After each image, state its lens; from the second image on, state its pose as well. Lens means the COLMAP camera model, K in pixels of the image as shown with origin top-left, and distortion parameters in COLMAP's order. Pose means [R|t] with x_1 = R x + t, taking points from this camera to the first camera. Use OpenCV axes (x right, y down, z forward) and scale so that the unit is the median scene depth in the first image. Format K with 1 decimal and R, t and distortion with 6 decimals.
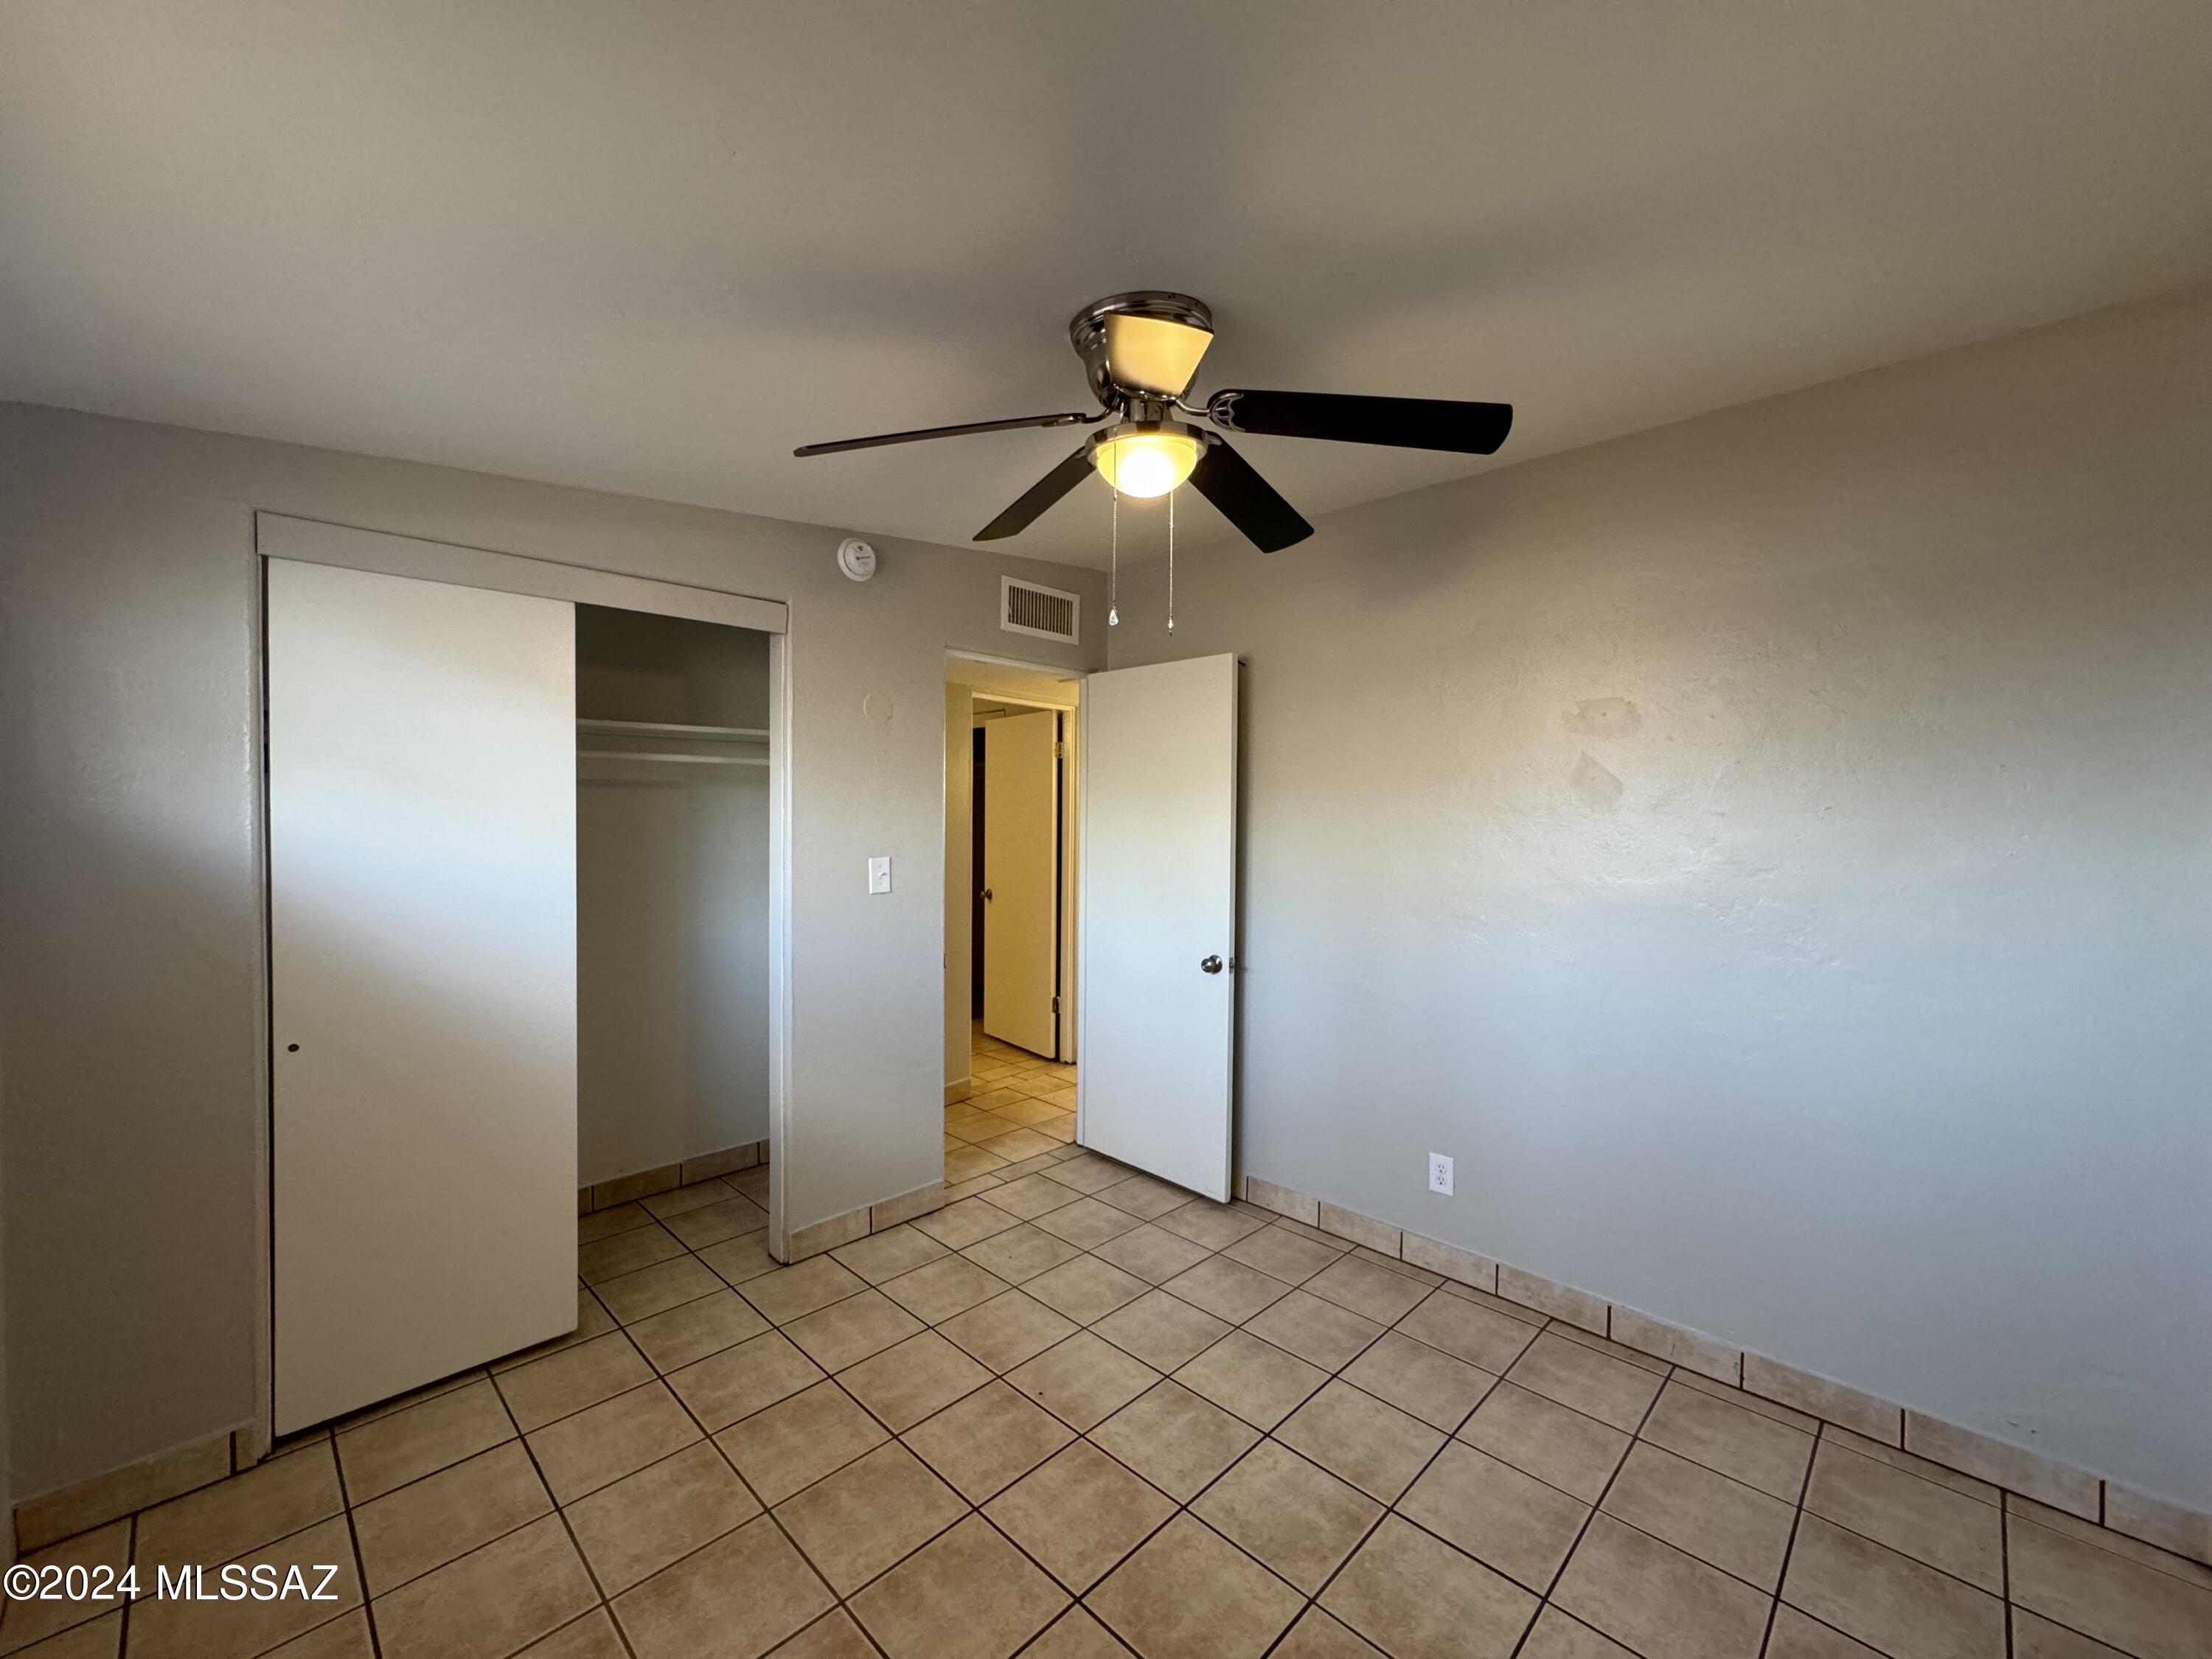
lens RADIAL K [[887.4, 0, 1106.0], [0, 887.4, 829.5], [0, 0, 1]] dist [-0.000956, 0.000223]
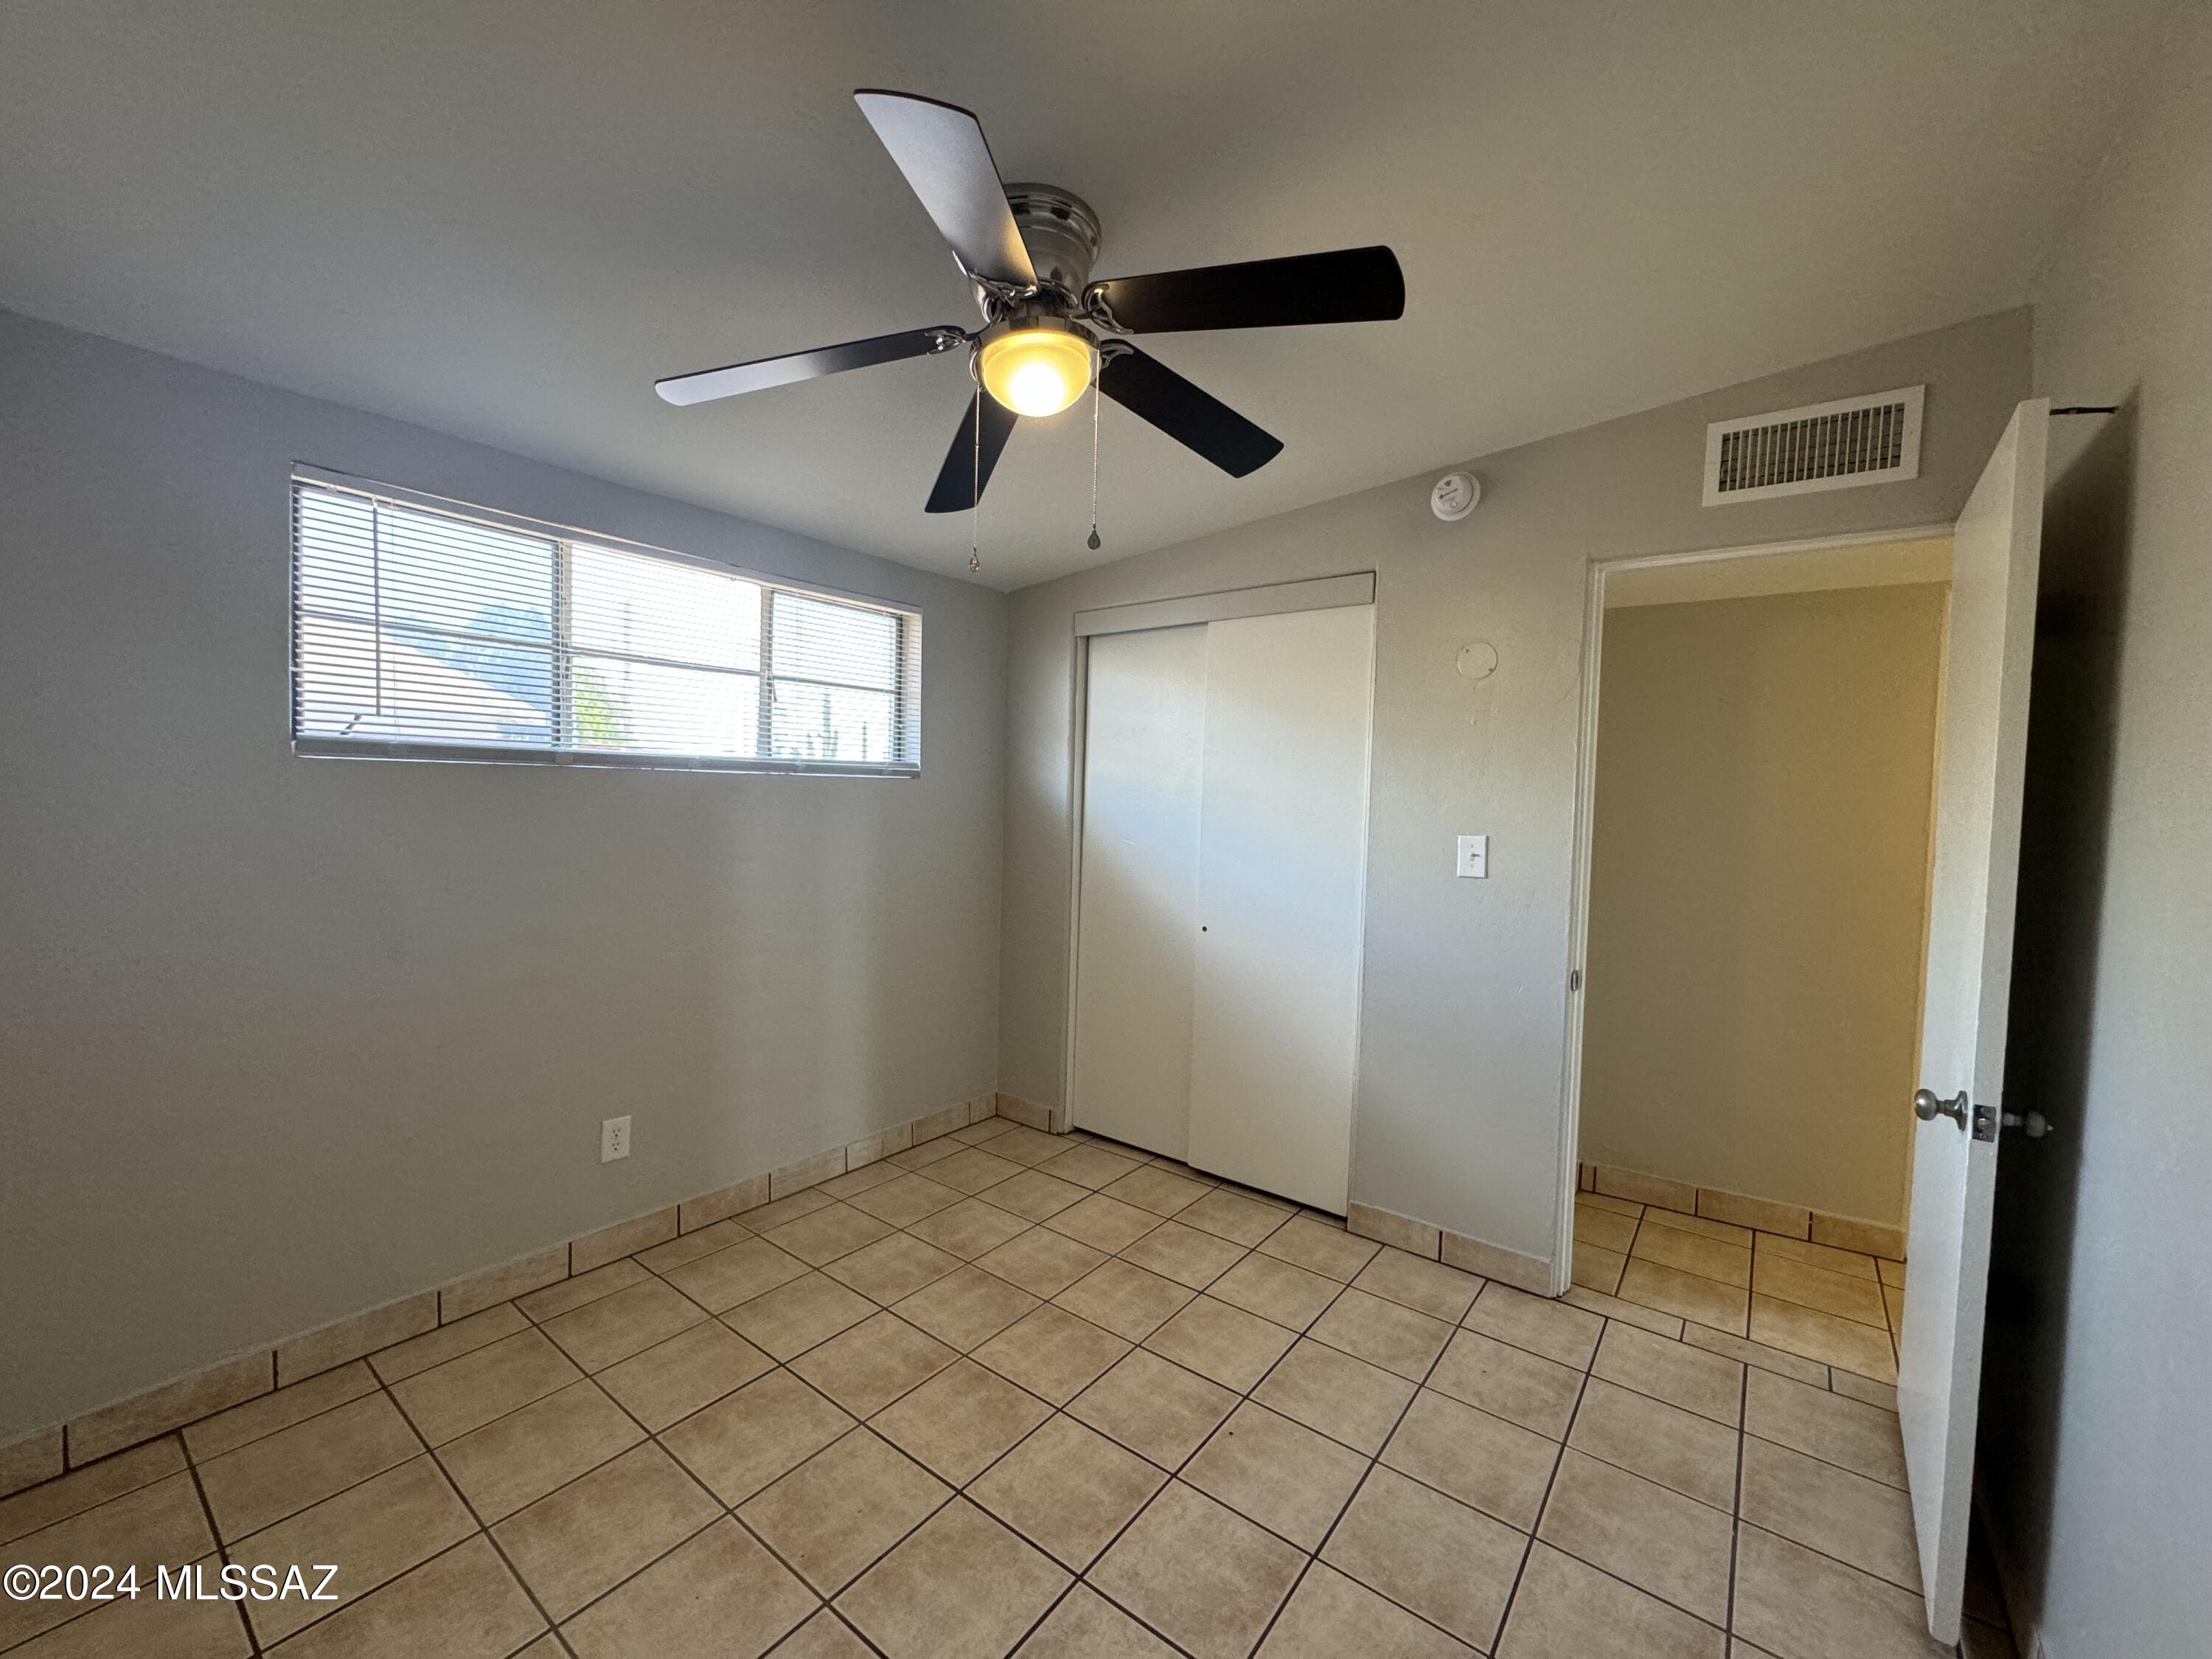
lens RADIAL K [[887.4, 0, 1106.0], [0, 887.4, 829.5], [0, 0, 1]] dist [-0.000956, 0.000223]
pose [[0.123745, 0.037626, -0.991600, 0.653035], [-0.044220, 0.998497, 0.032369, 0.016469], [0.991328, 0.039843, 0.125223, 0.643819]]
